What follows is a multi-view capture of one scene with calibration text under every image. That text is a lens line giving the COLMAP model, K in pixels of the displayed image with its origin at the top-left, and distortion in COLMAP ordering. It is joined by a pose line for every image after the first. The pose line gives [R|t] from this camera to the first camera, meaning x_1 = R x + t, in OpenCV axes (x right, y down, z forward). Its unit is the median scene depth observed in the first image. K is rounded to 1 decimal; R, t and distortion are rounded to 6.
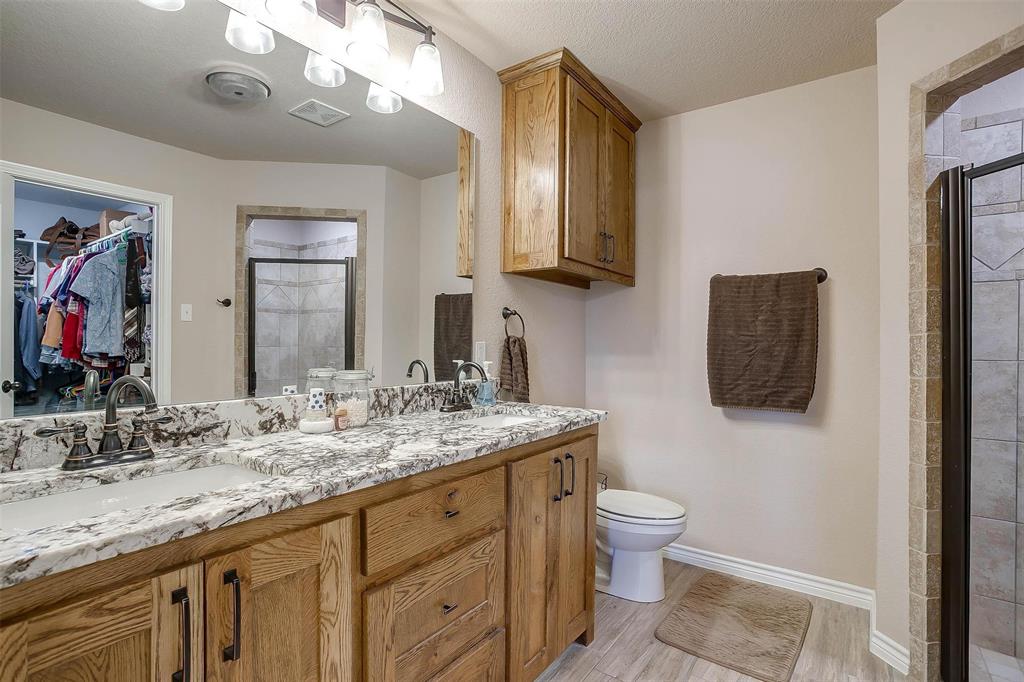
lens RADIAL K [[498.1, 0, 498.4], [0, 498.1, 343.9], [0, 0, 1]] dist [-0.054775, 0.023241]
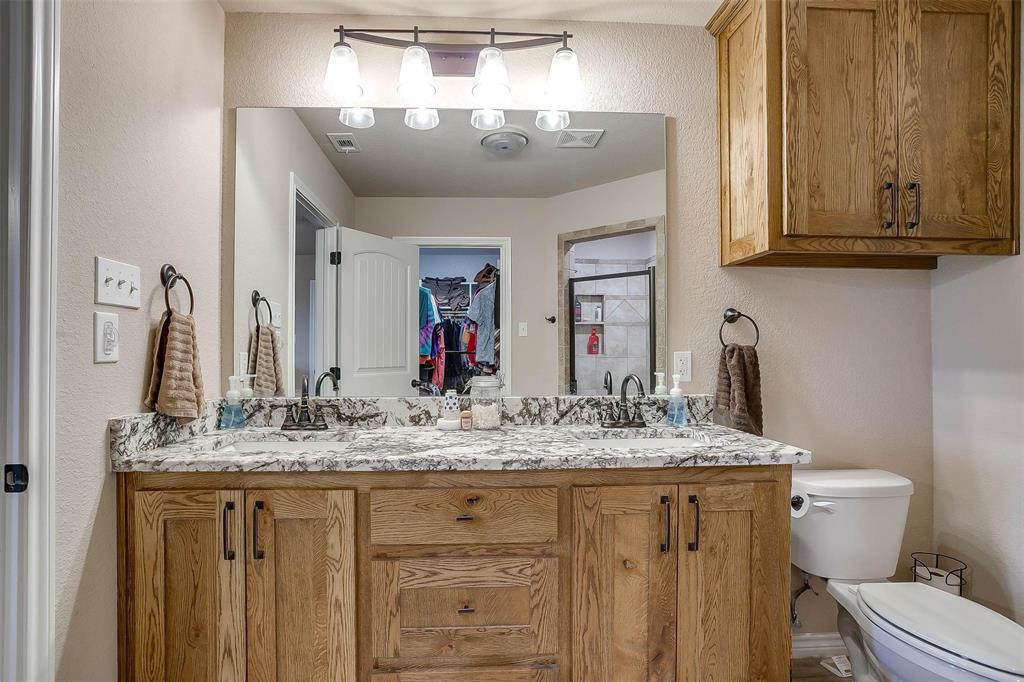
lens RADIAL K [[498.1, 0, 481.5], [0, 498.1, 347.4], [0, 0, 1]] dist [-0.047624, 0.019154]
pose [[0.632482, -0.014974, -0.774431, 0.512519], [0.003676, 0.999860, -0.016331, 0.001176], [0.774567, 0.007482, 0.632448, 0.252798]]
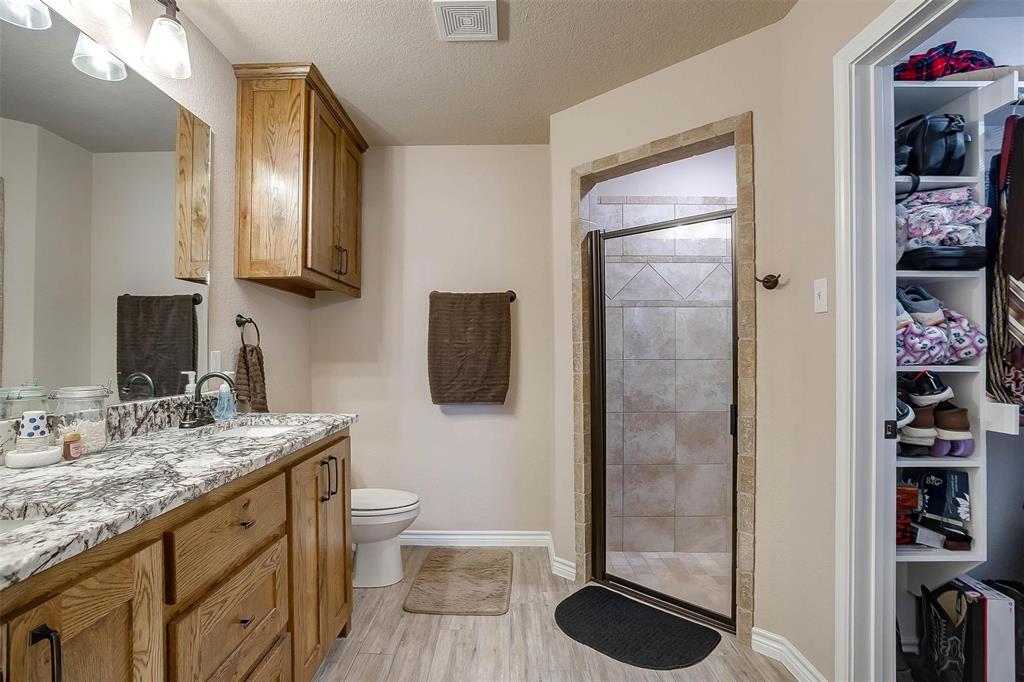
lens RADIAL K [[498.1, 0, 491.9], [0, 498.1, 349.2], [0, 0, 1]] dist [-0.054775, 0.023241]
pose [[0.819057, -0.008175, 0.573654, -0.176473], [0.011194, 0.999936, -0.001733, -0.000098], [-0.573603, 0.007841, 0.819096, -0.057864]]
